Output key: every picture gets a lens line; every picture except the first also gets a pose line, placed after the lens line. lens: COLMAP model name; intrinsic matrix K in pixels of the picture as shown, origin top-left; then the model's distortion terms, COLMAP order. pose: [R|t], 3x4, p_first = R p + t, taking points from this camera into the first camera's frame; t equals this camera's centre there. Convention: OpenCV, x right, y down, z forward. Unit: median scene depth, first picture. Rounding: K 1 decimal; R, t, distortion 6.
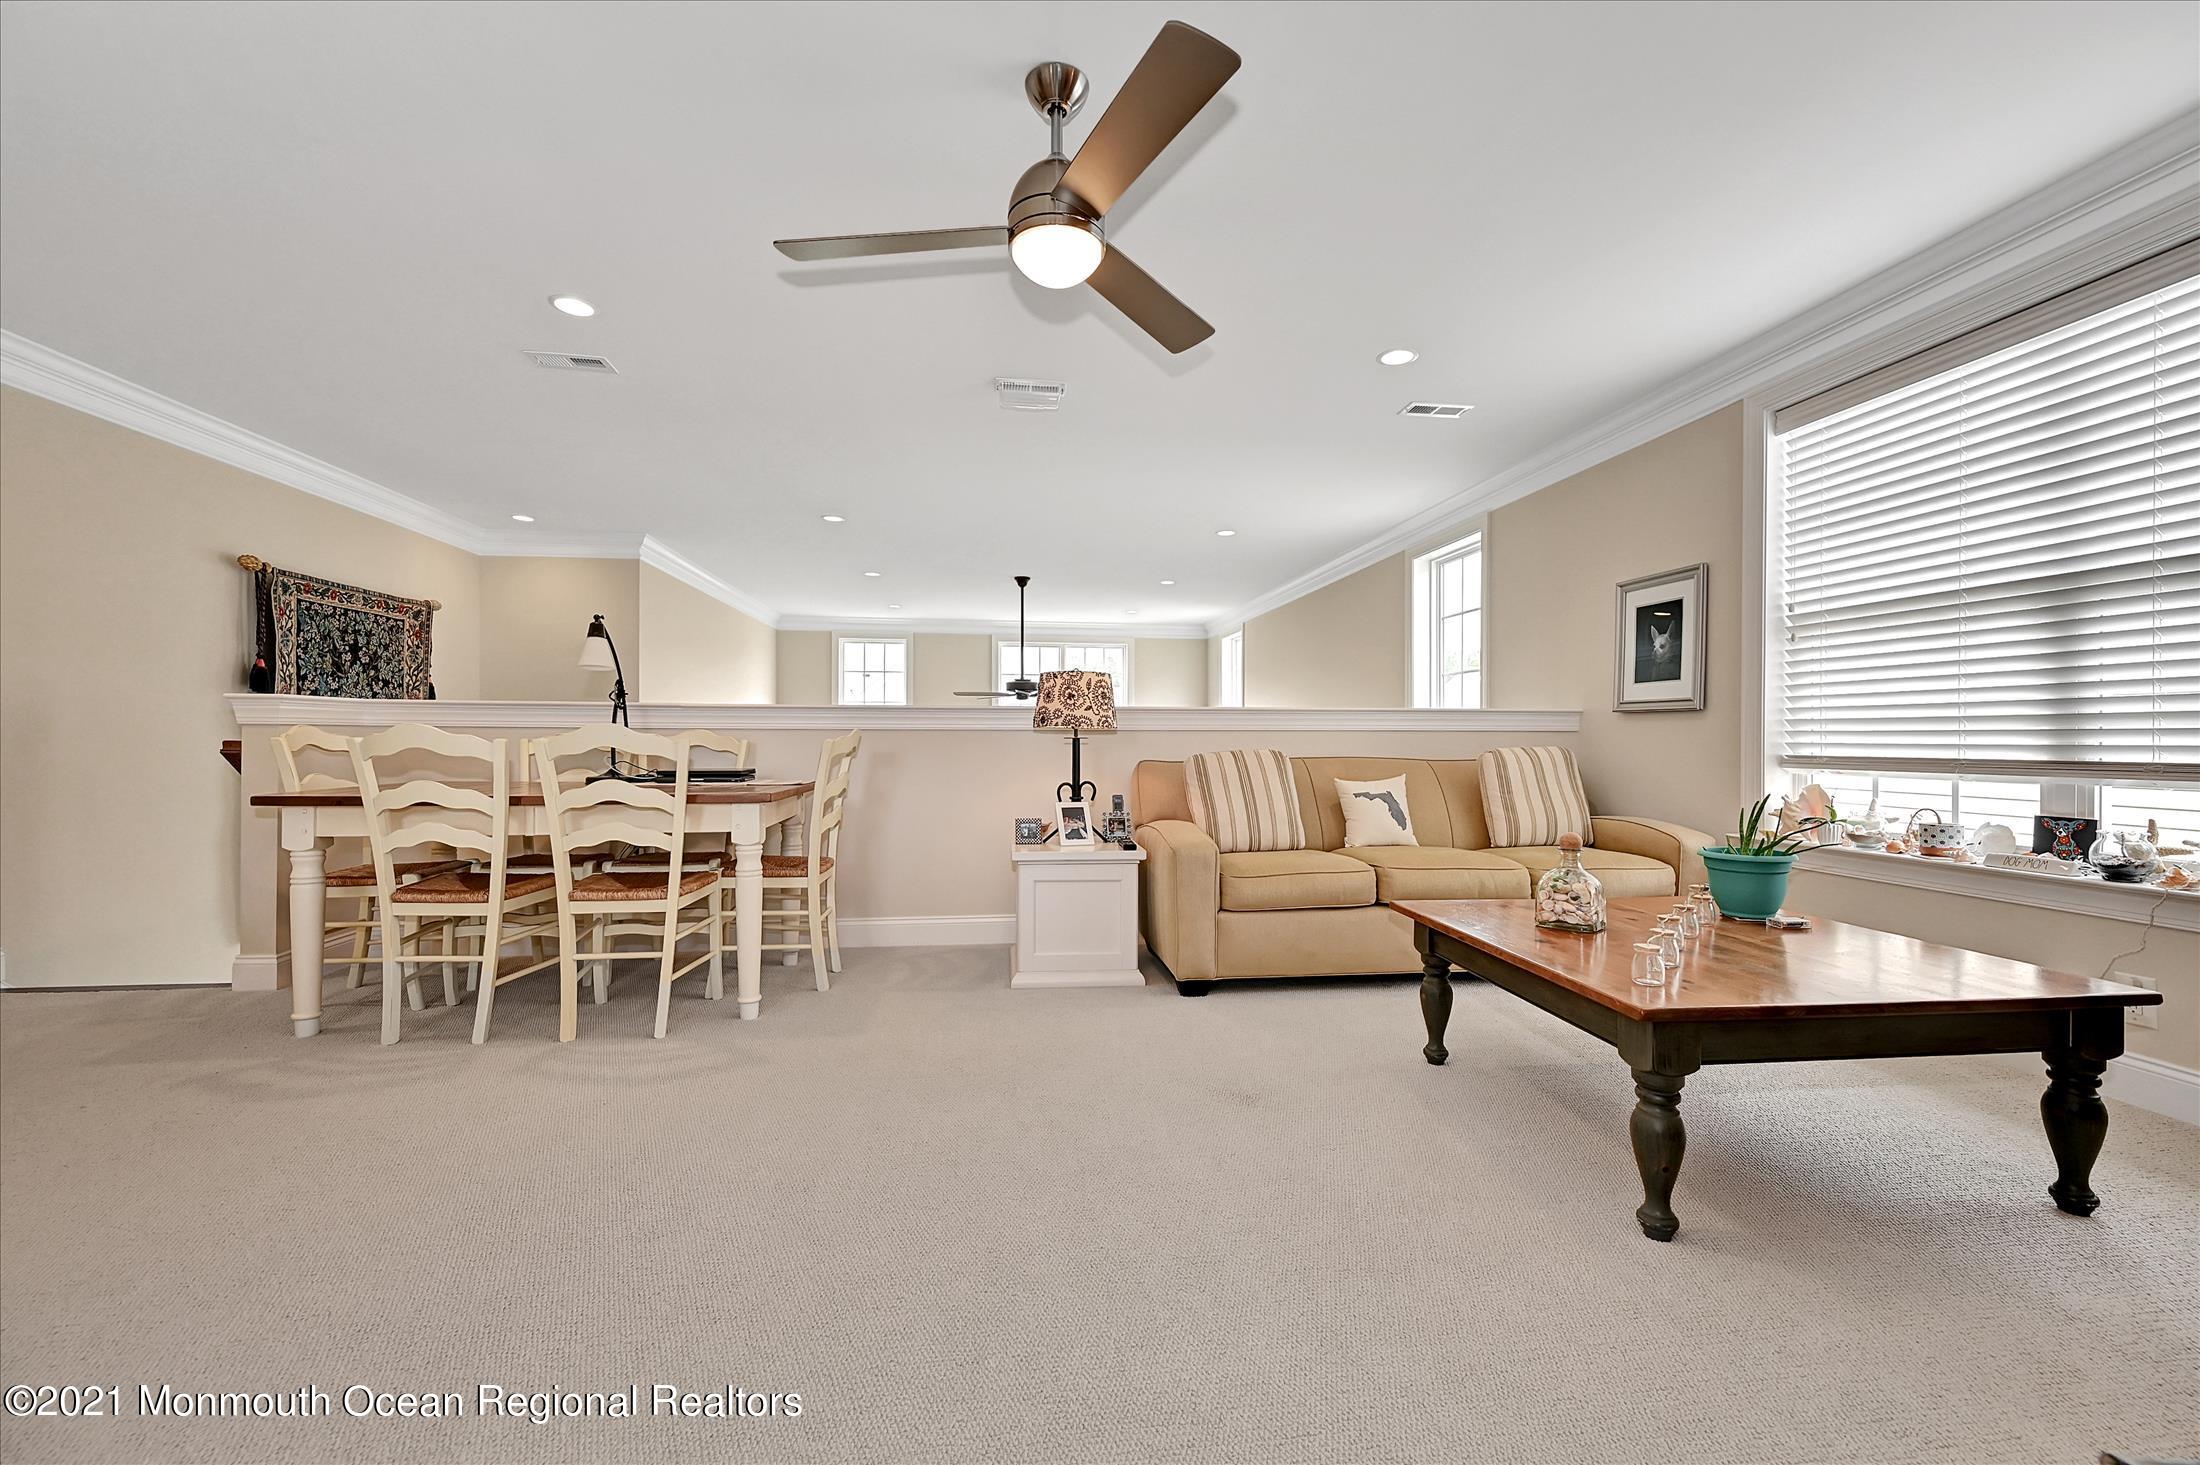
lens RADIAL K [[914.8, 0, 1103.3], [0, 914.8, 746.2], [0, 0, 1]] dist [0.002100, -0.000266]
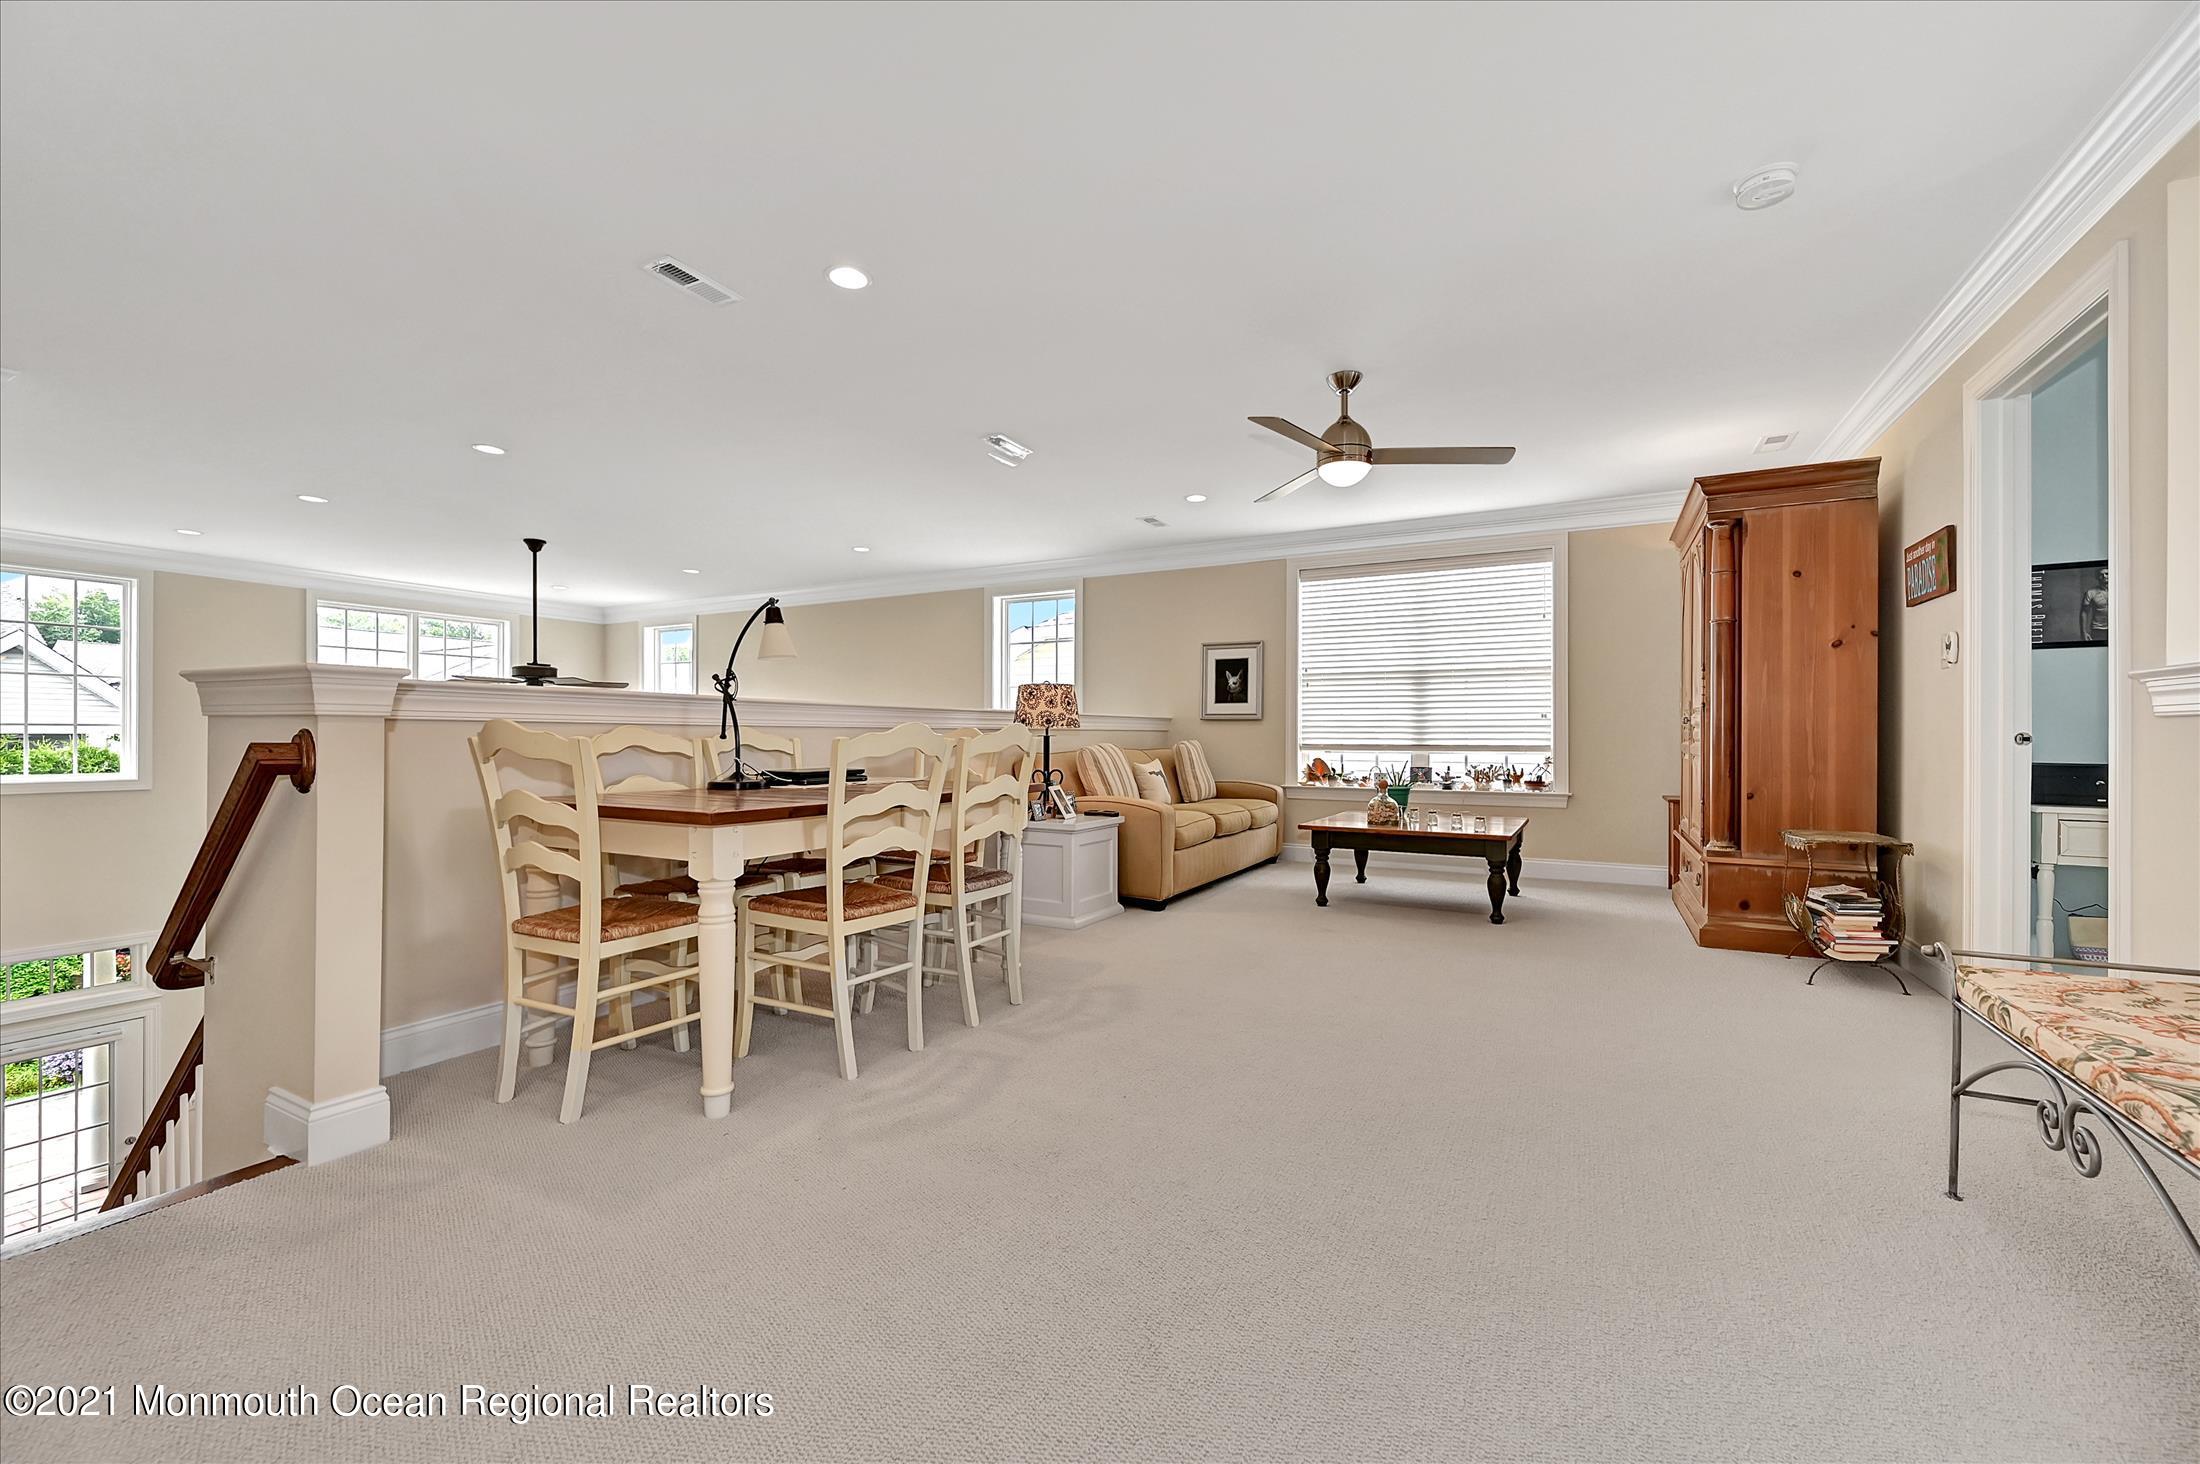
lens RADIAL K [[914.8, 0, 1134.3], [0, 914.8, 731.2], [0, 0, 1]] dist [0.002100, -0.000266]
pose [[0.545424, 0.001647, 0.838159, -1.069648], [0.007014, 0.999954, -0.006530, -0.006342], [-0.838131, 0.009440, 0.545387, 0.210148]]
